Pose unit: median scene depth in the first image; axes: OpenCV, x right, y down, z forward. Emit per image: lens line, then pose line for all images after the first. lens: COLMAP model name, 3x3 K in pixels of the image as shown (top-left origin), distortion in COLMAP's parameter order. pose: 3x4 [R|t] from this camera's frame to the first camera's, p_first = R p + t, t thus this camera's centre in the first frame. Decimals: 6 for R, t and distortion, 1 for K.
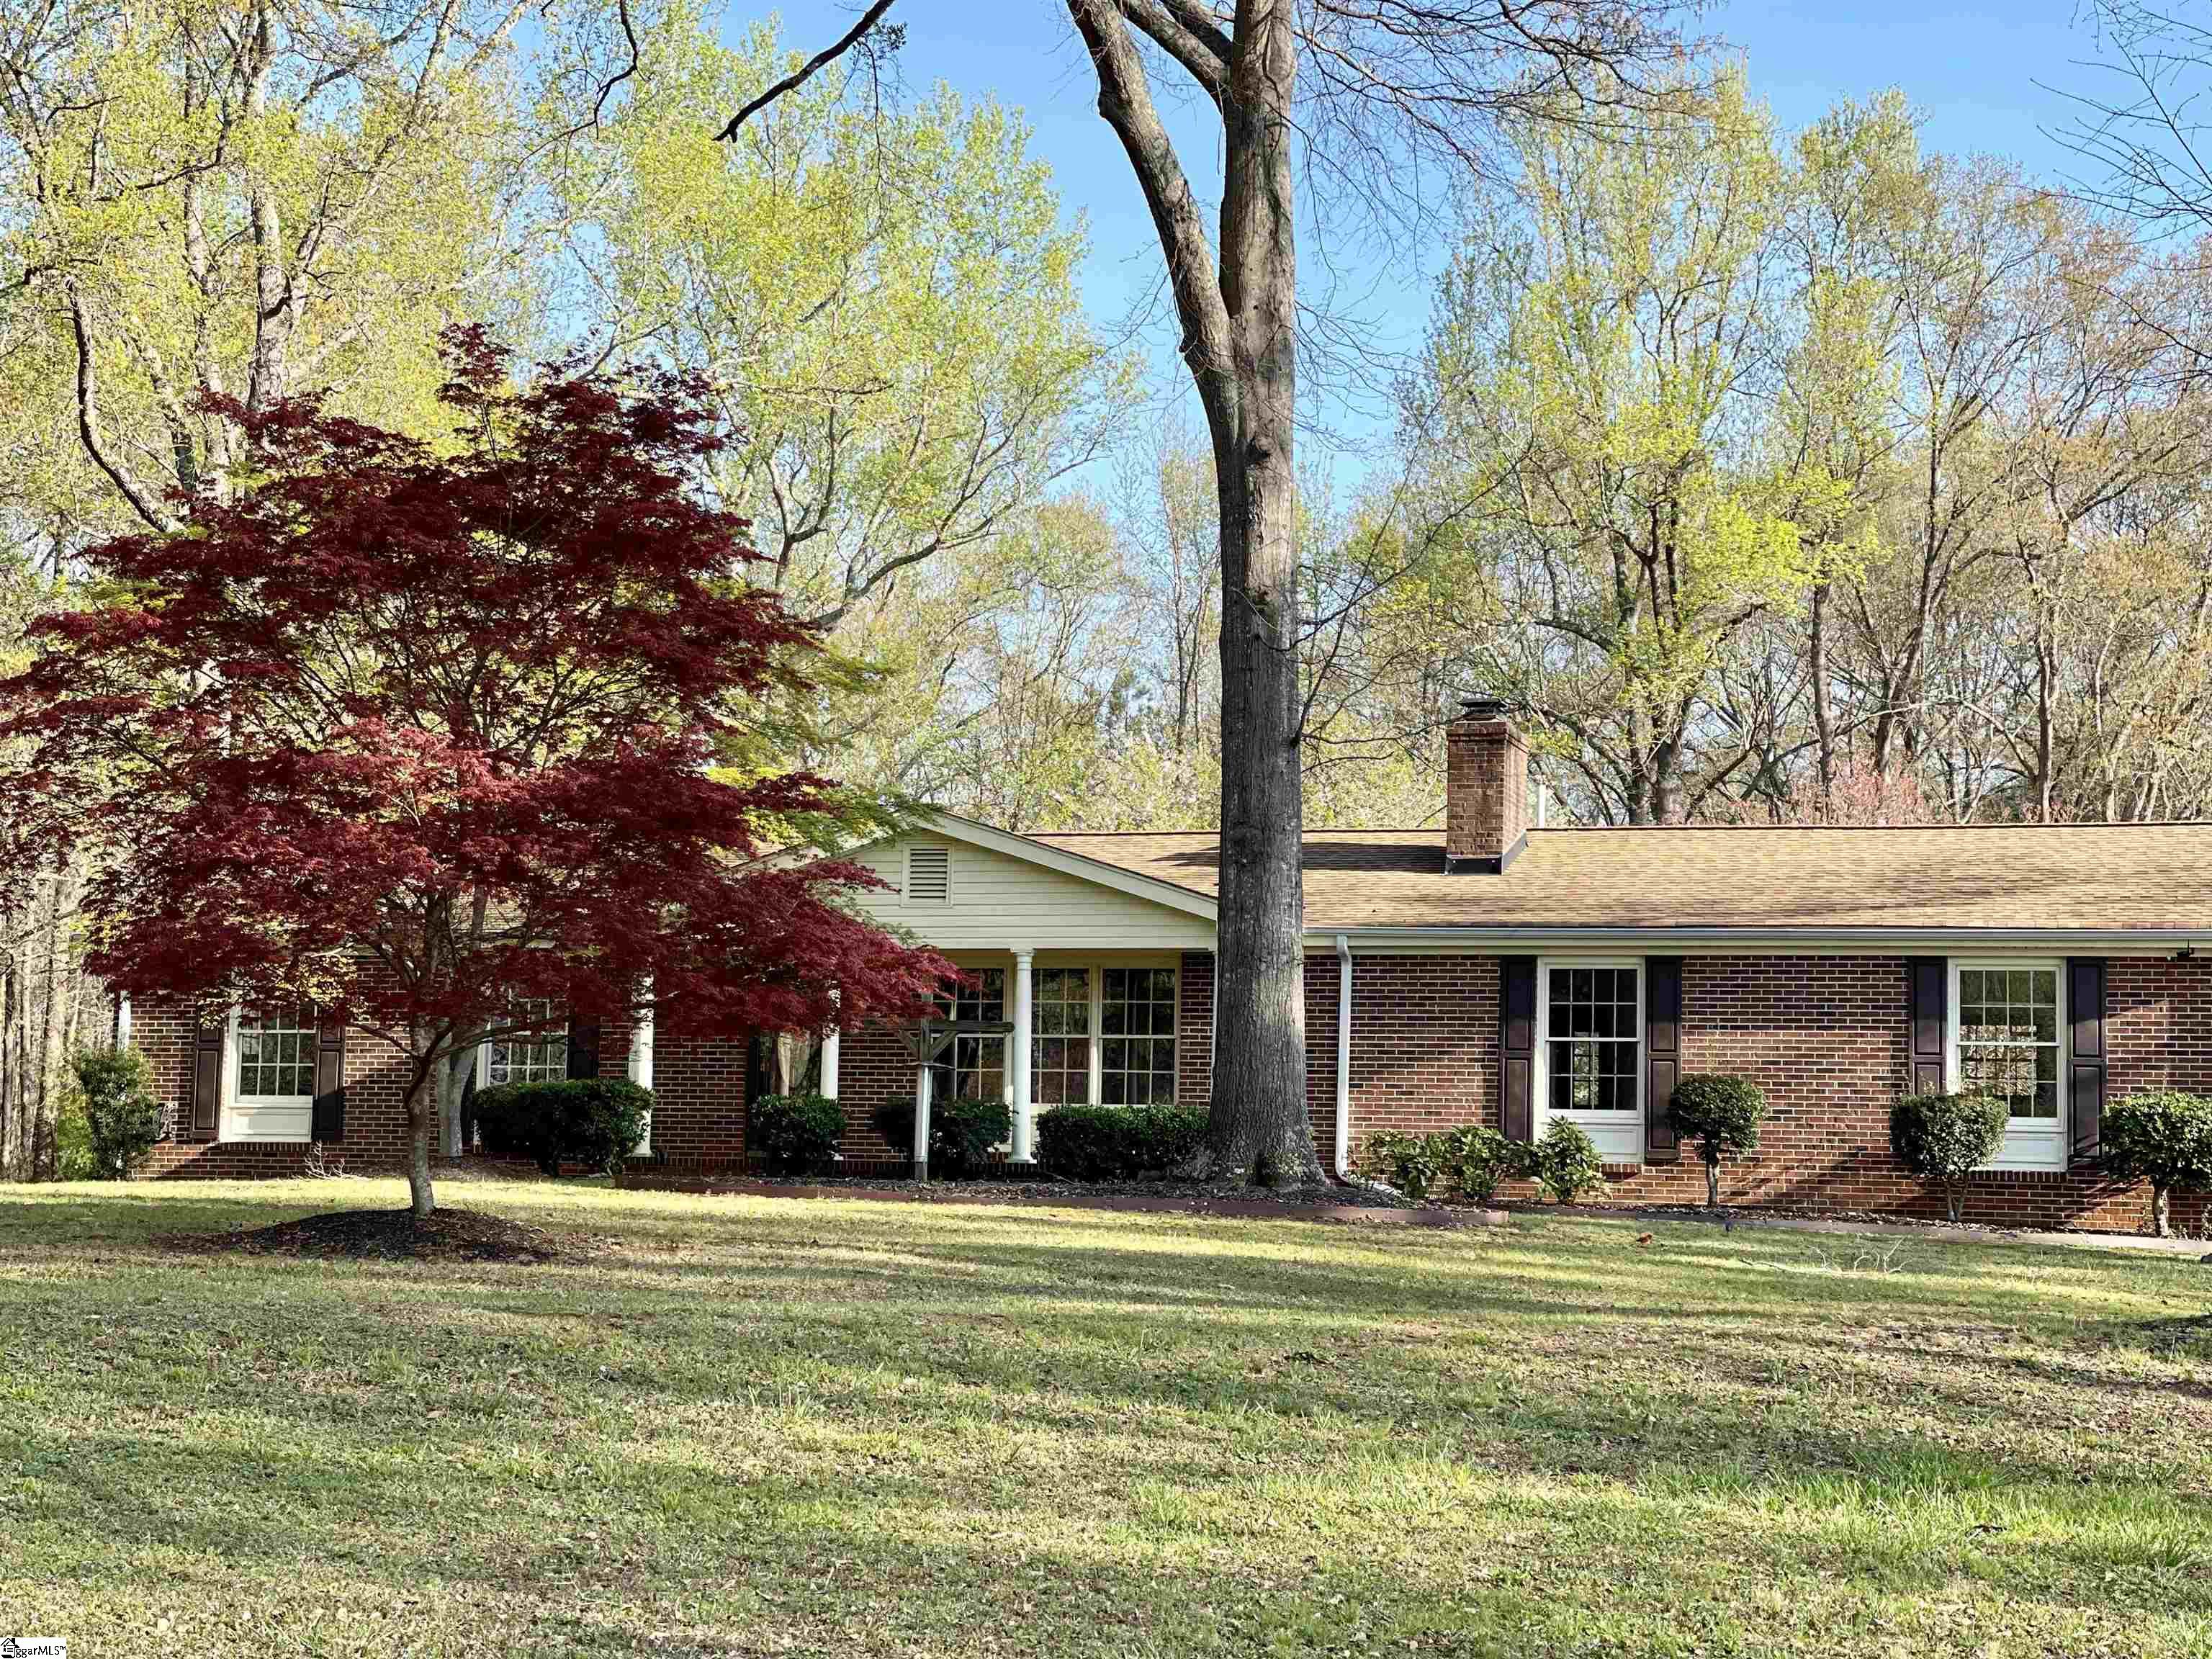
lens RADIAL K [[4151.5, 0, 1103.6], [0, 4151.5, 829.5], [0, 0, 1]] dist [0.056469, 0.000000]
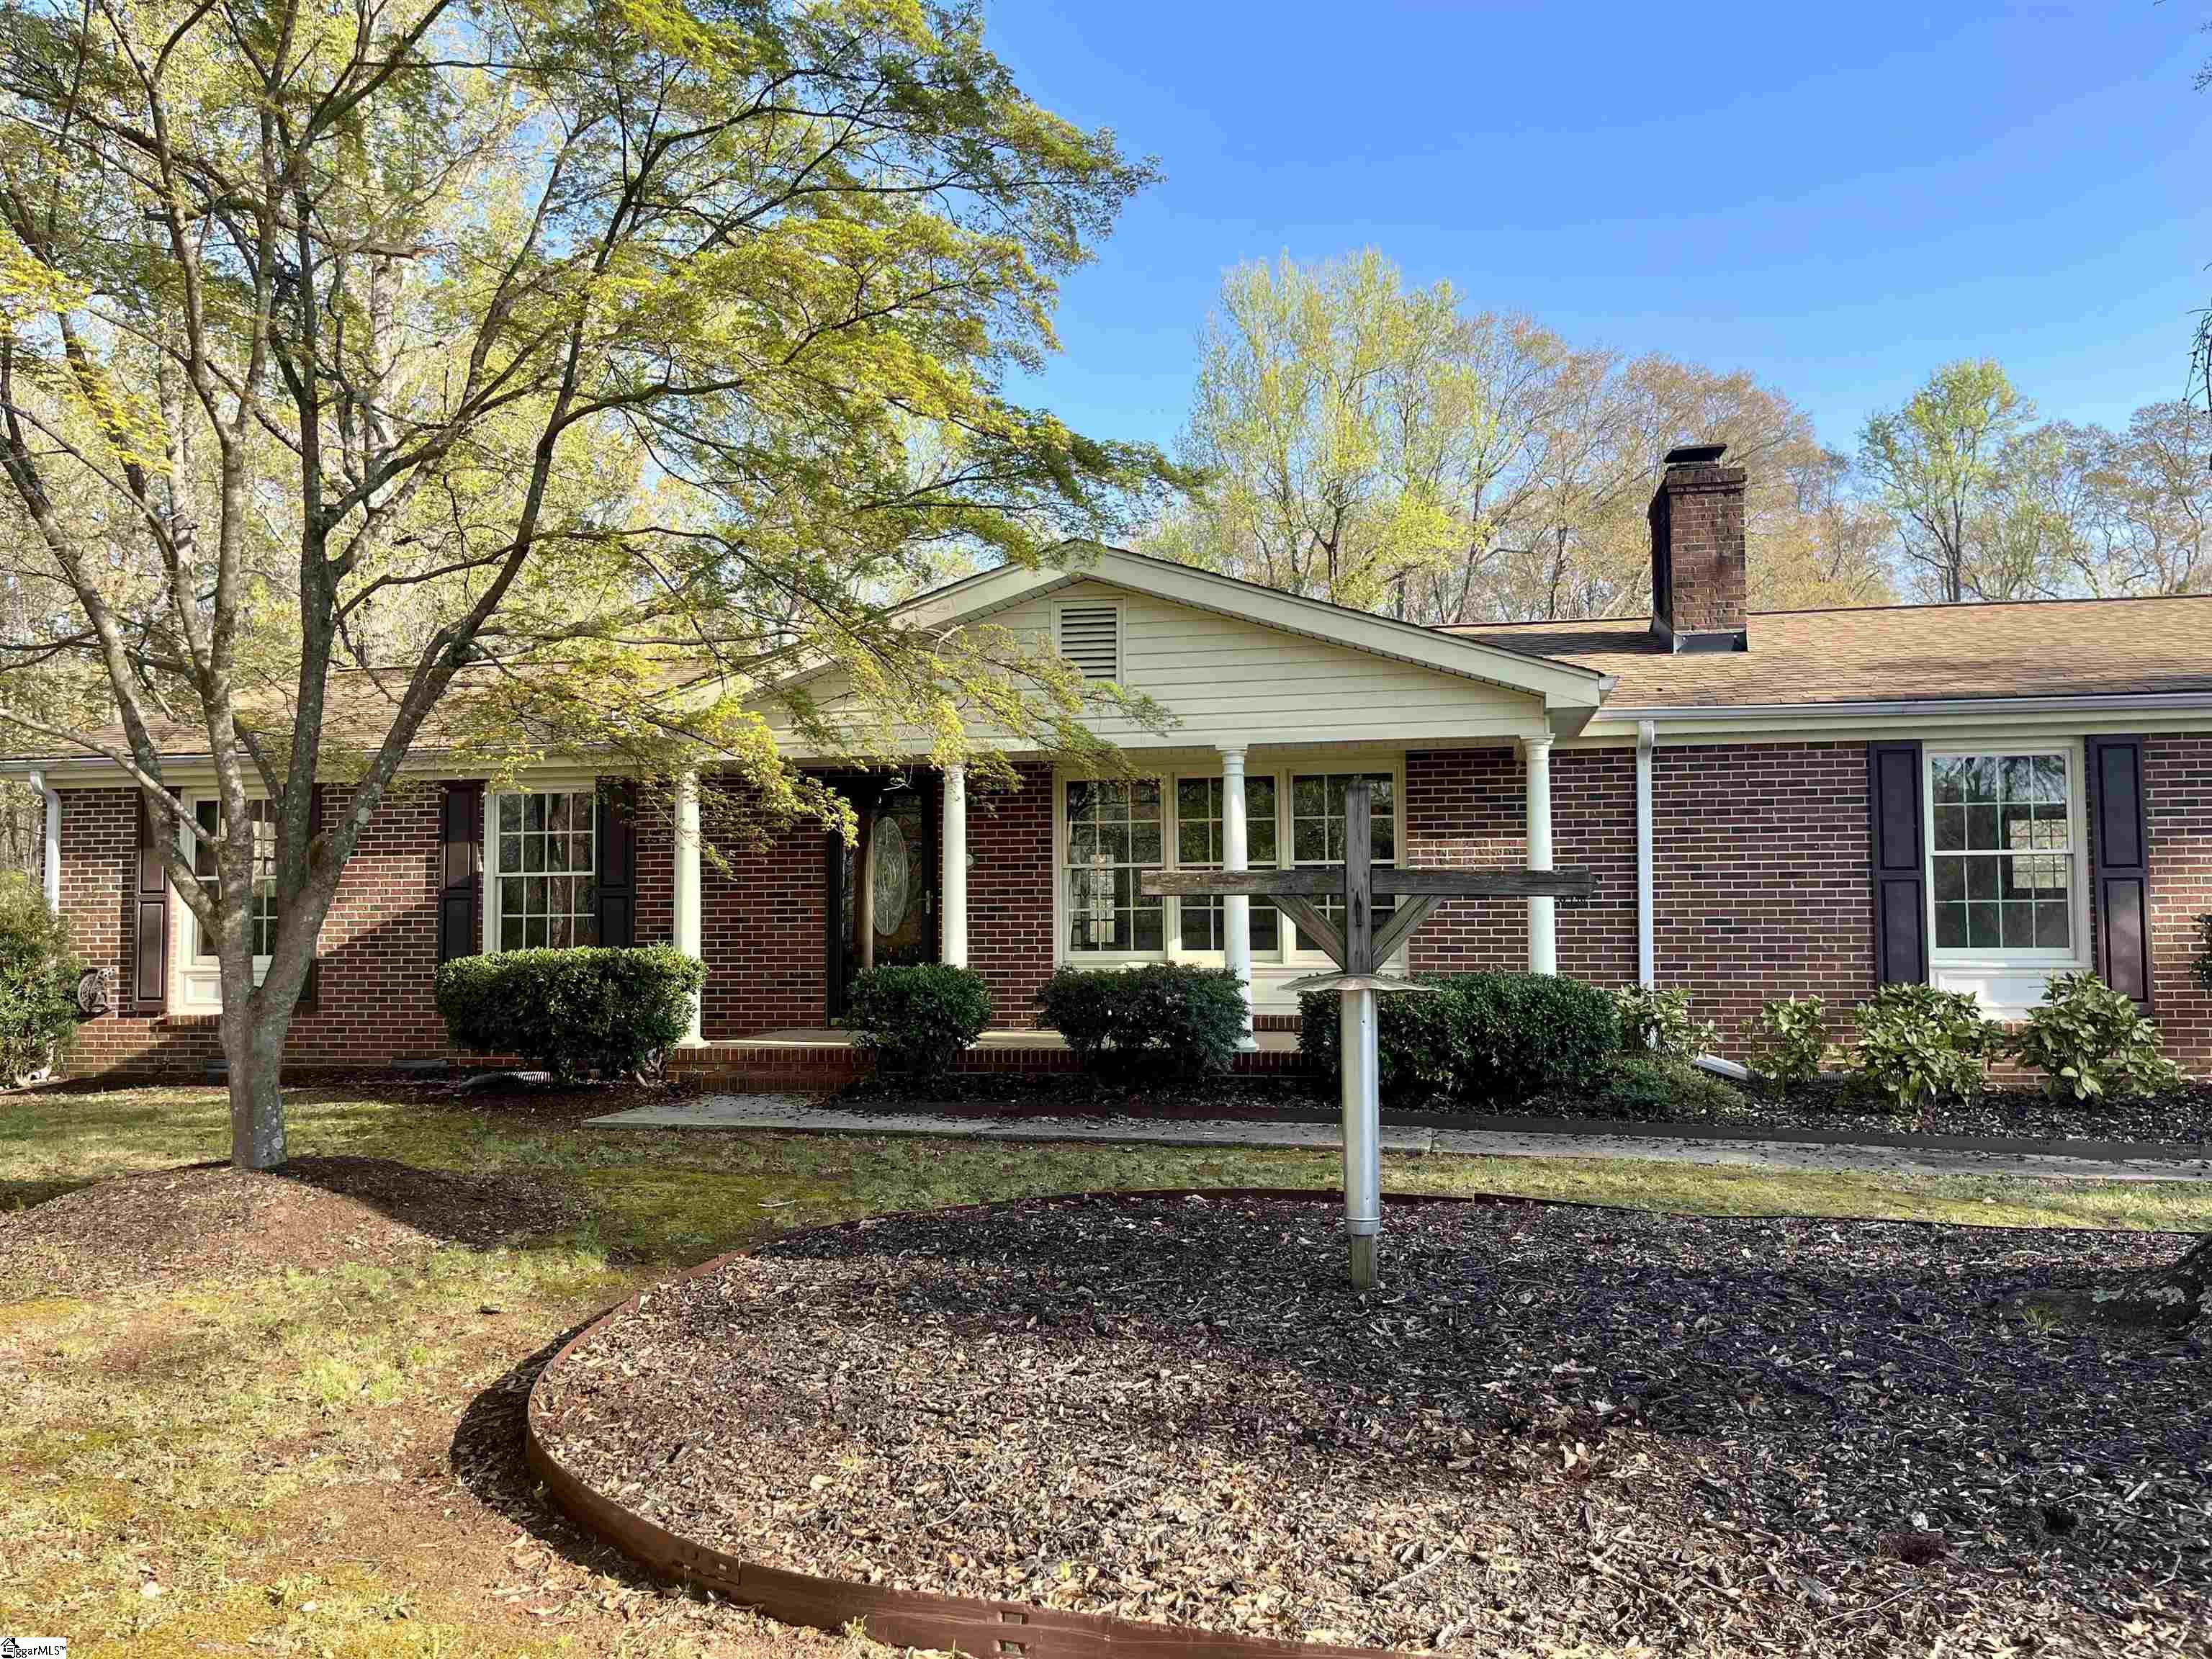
lens RADIAL K [[1665.2, 0, 1112.0], [0, 1665.2, 828.0], [0, 0, 1]] dist [0.069435, 0.001242]
pose [[0.993882, -0.025340, 0.107500, -0.069538], [0.020077, 0.998559, 0.049762, 0.027951], [-0.108606, -0.047299, 0.992959, 0.716078]]
